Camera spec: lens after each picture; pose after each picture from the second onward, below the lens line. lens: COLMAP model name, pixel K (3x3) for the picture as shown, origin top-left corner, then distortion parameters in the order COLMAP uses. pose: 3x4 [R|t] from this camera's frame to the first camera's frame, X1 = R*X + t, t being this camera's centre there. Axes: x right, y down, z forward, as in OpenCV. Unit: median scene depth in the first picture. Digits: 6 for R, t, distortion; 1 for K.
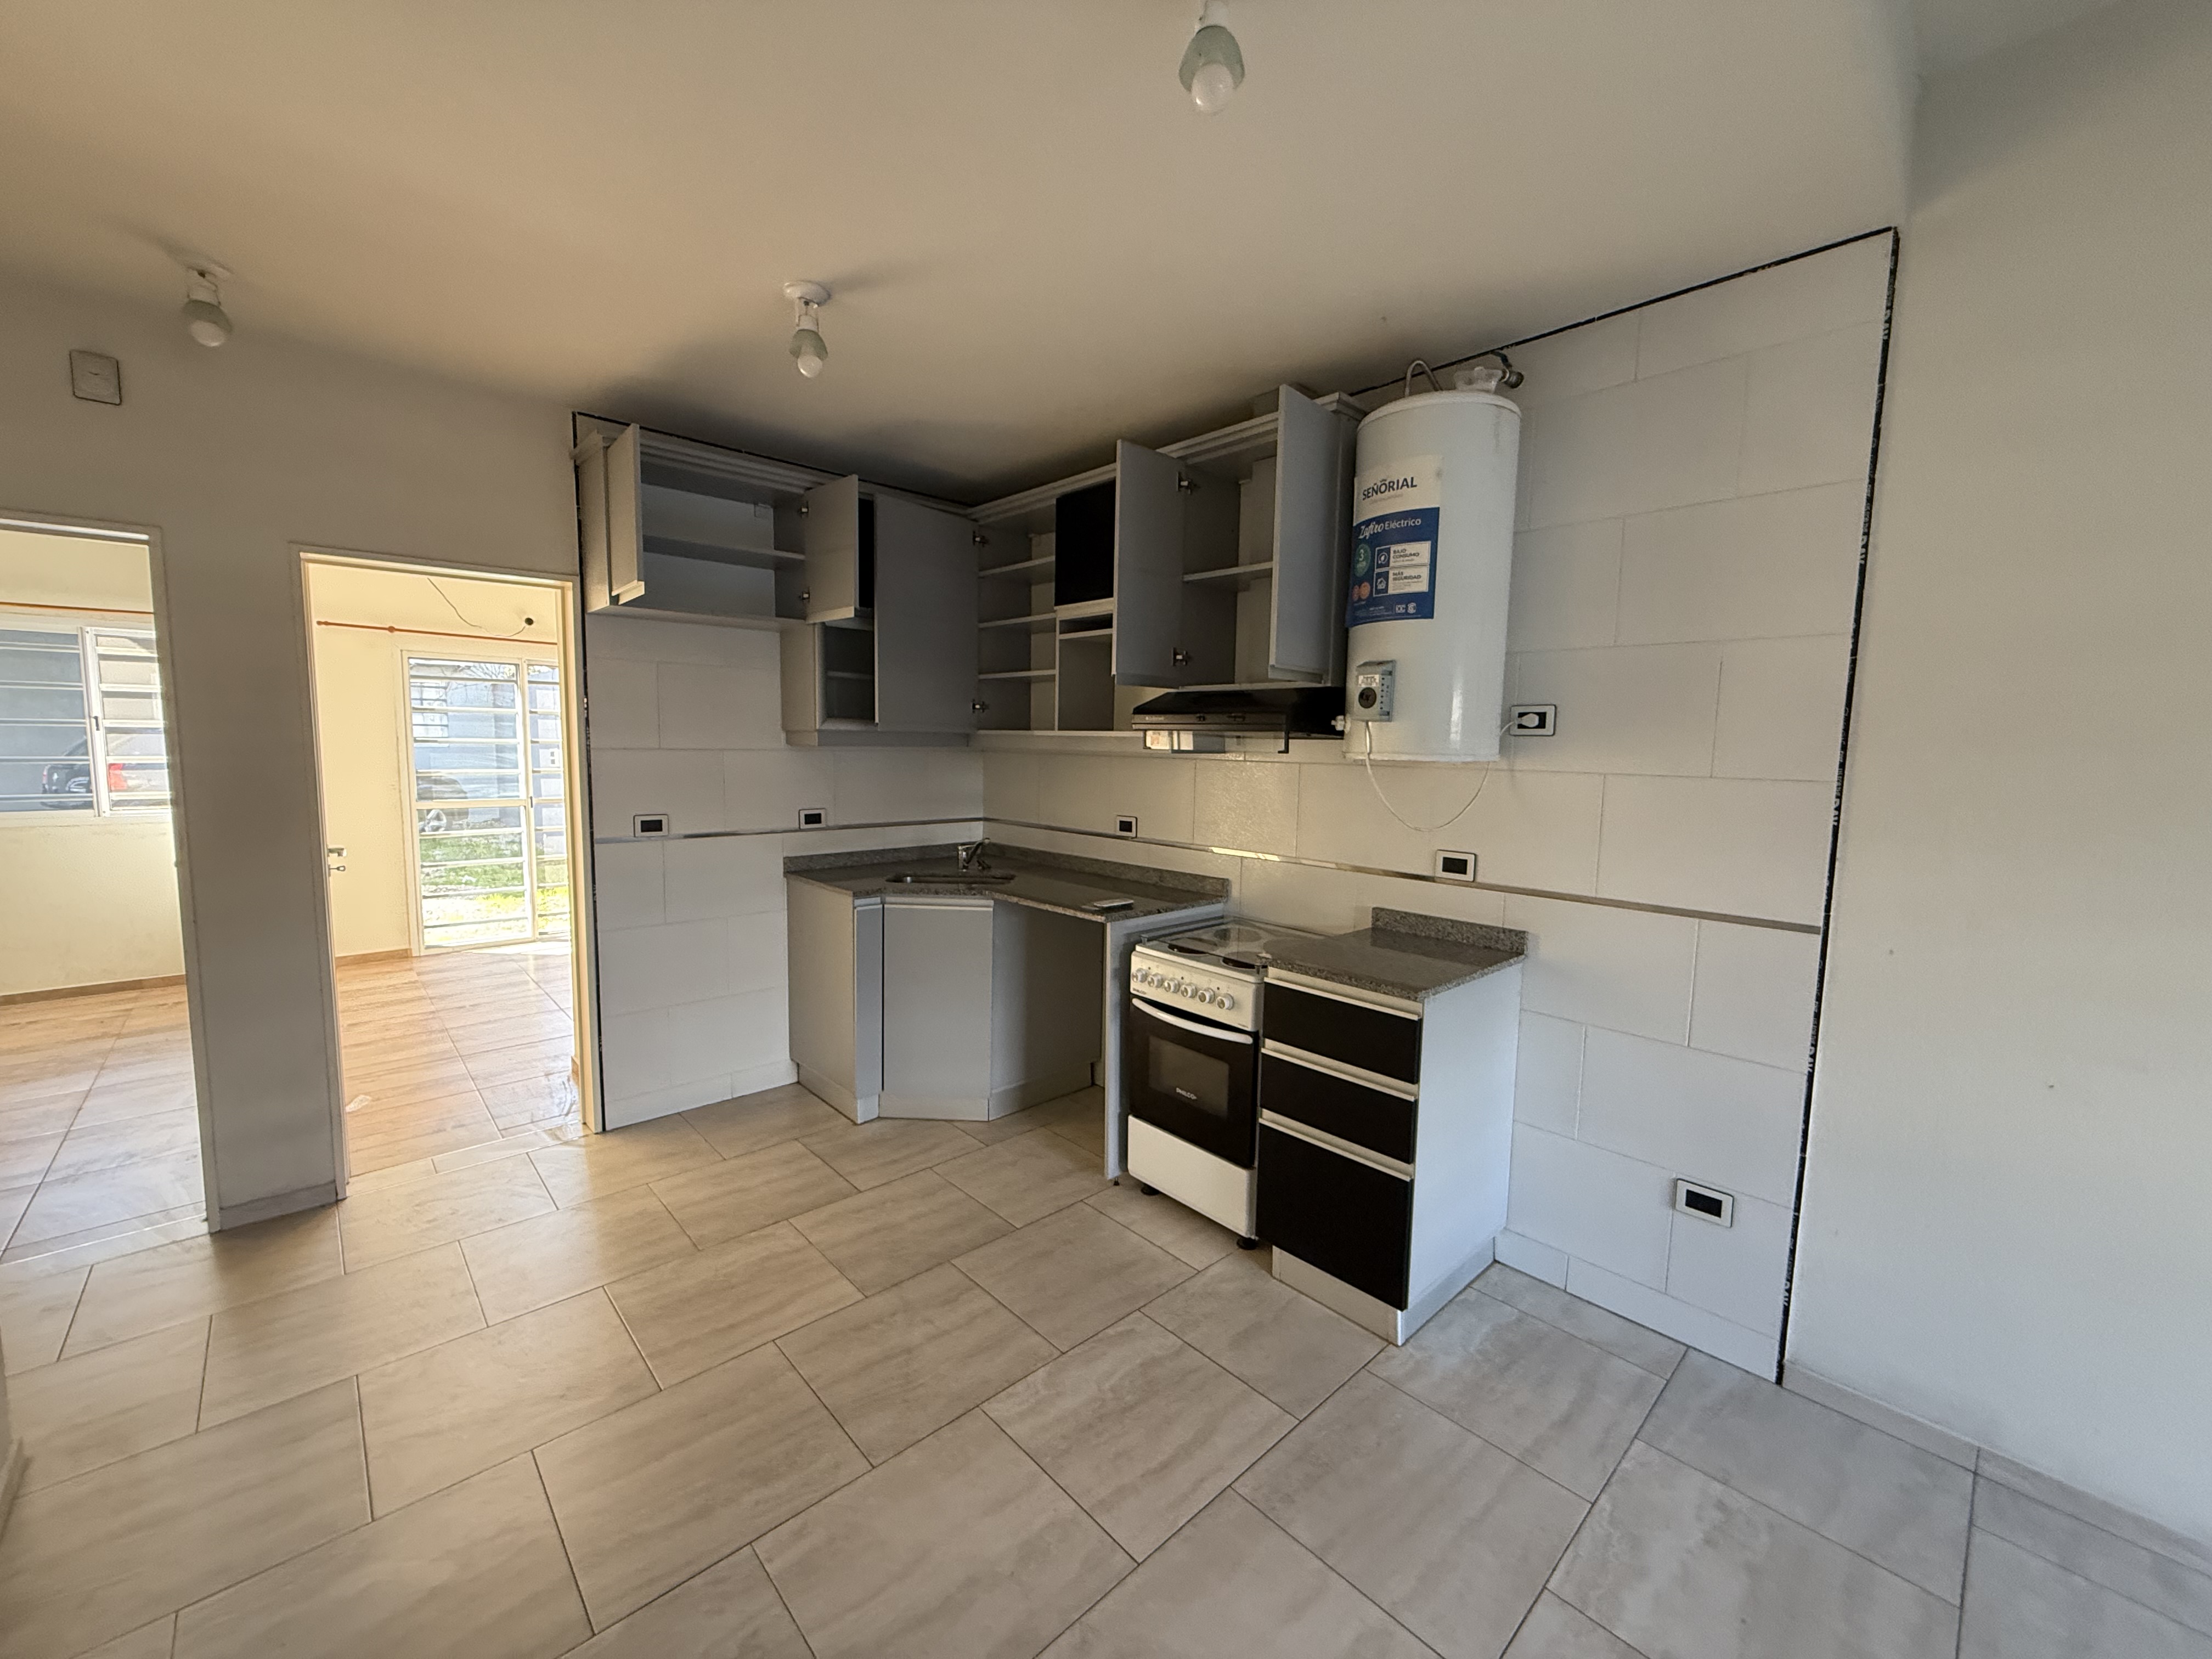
lens RADIAL K [[879.0, 0, 1100.4], [0, 879.0, 837.3], [0, 0, 1]] dist [0.012400, 0.000330]
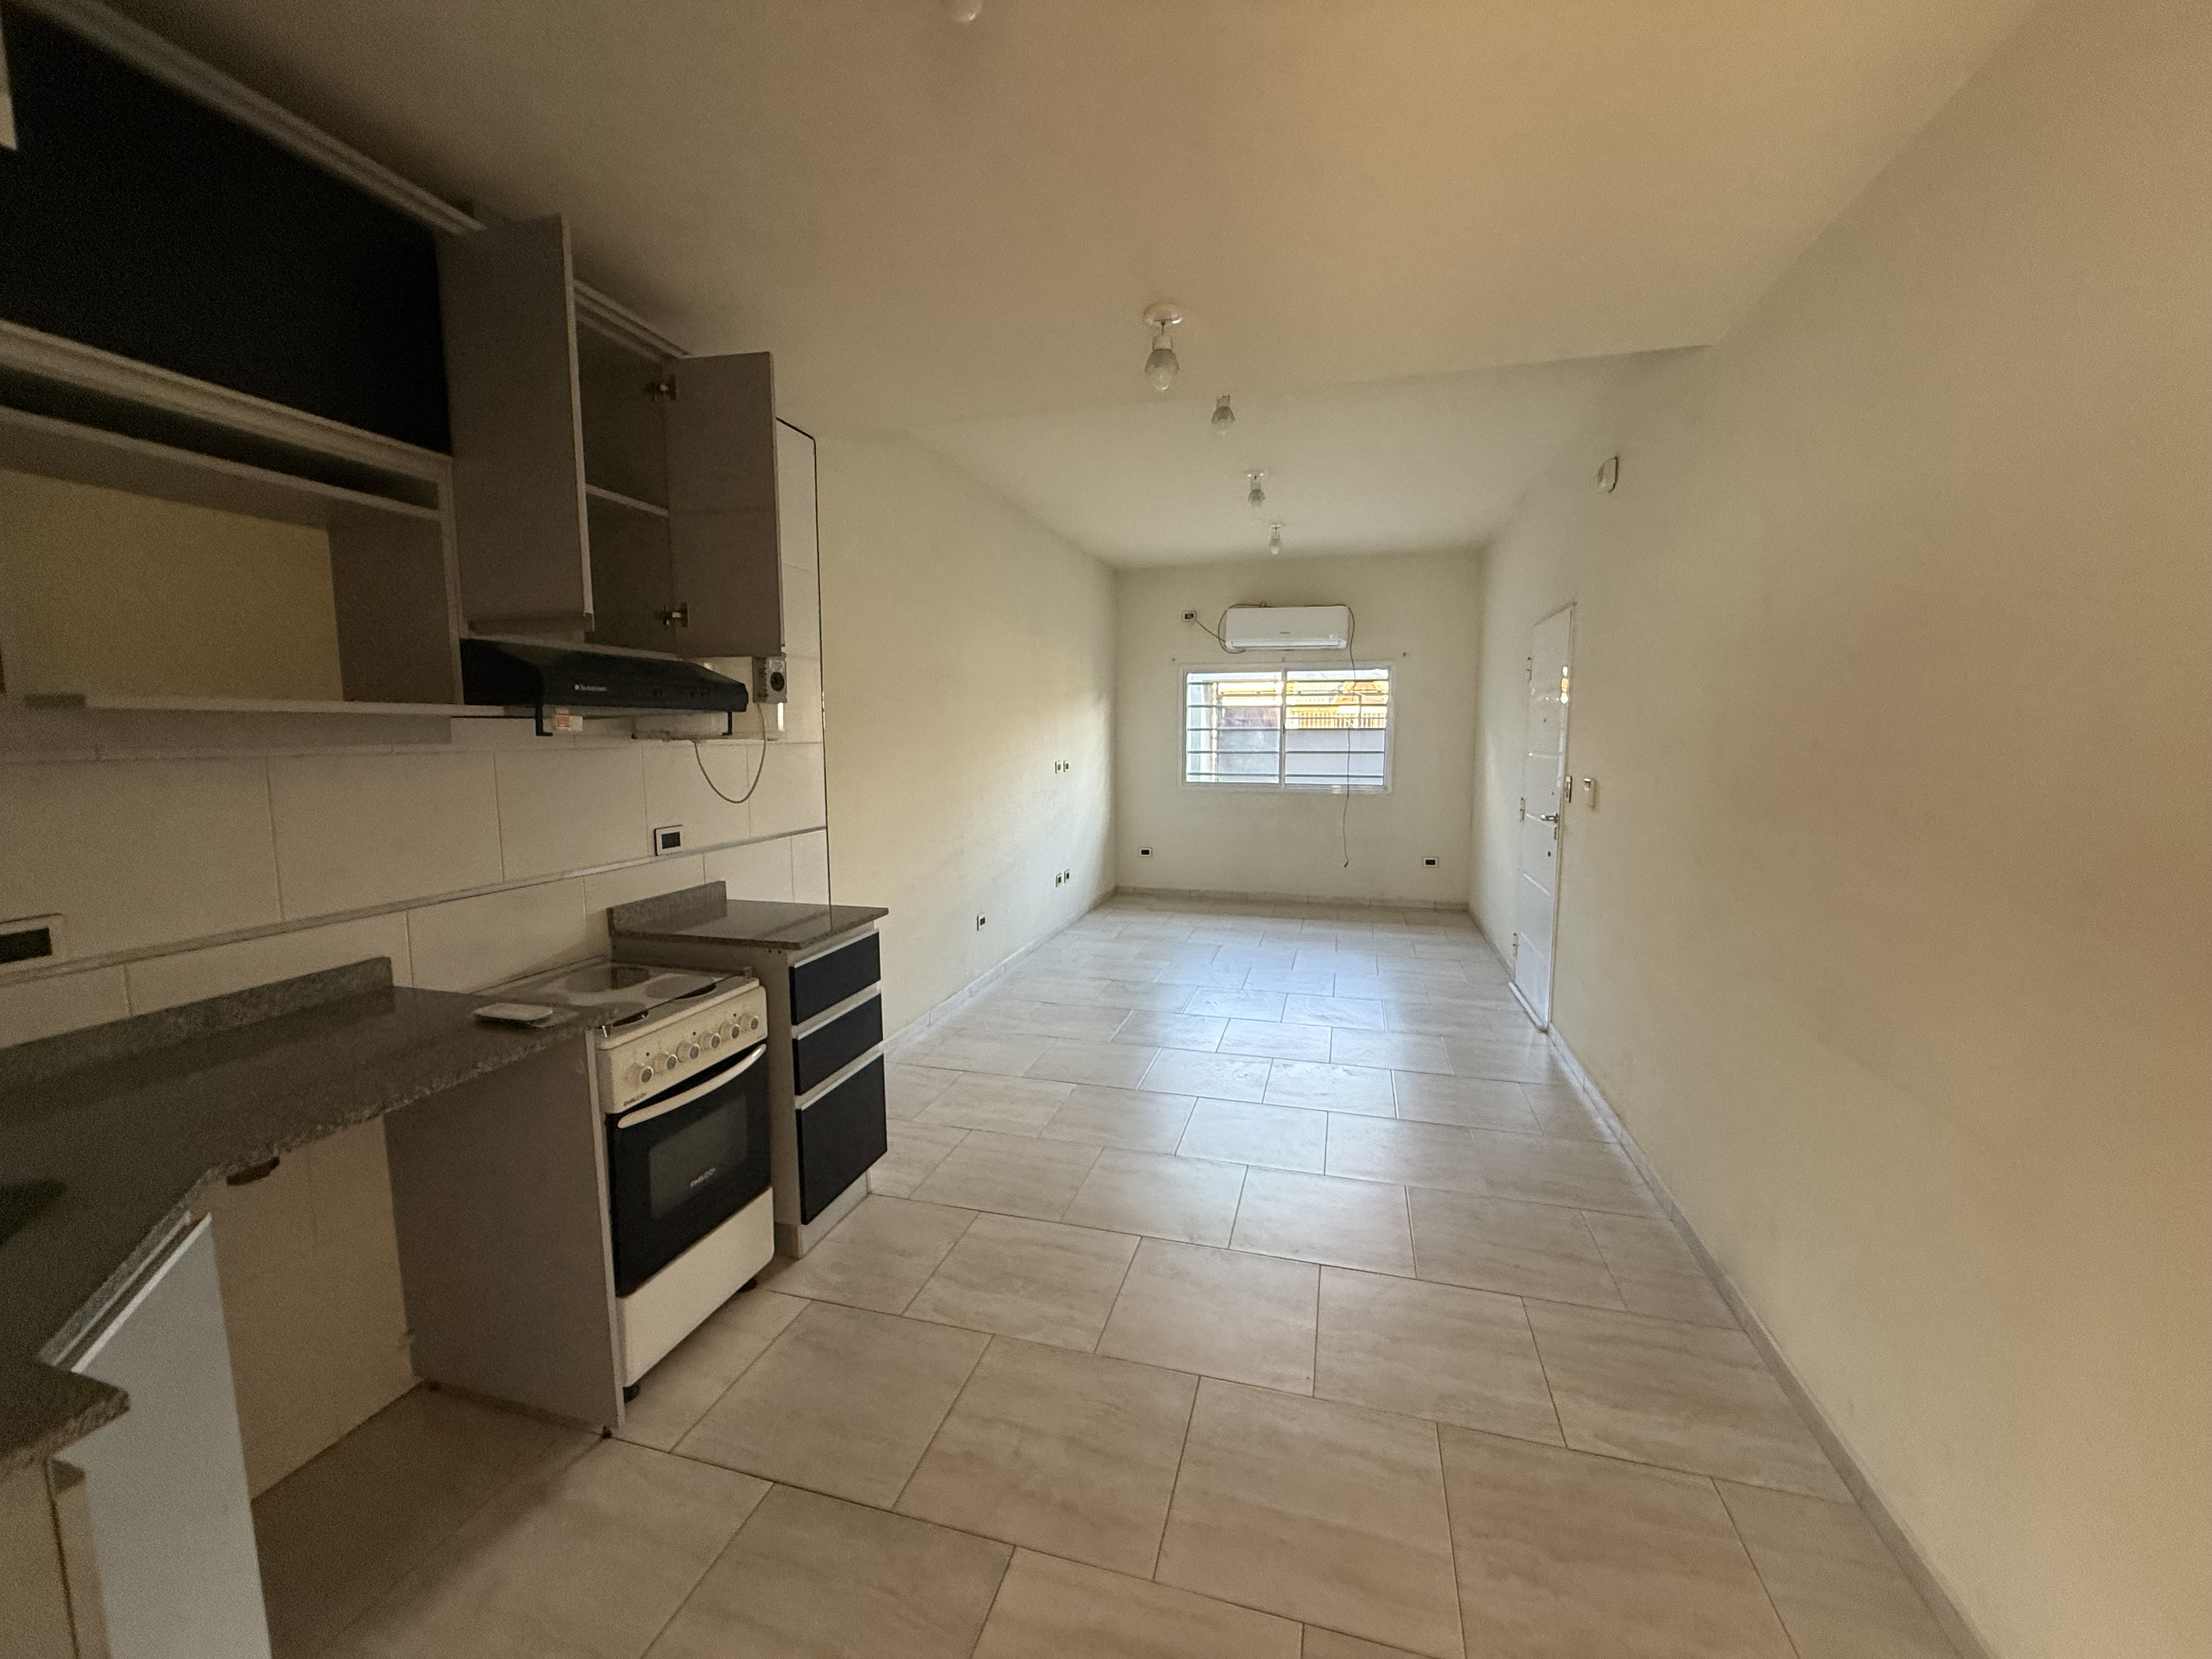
lens RADIAL K [[879.0, 0, 1103.5], [0, 879.0, 829.6], [0, 0, 1]] dist [0.012400, 0.000330]
pose [[-0.525871, -0.111732, 0.843193, -0.783814], [0.084721, 0.979524, 0.182635, -0.134367], [-0.846334, 0.167478, -0.505638, 1.150073]]
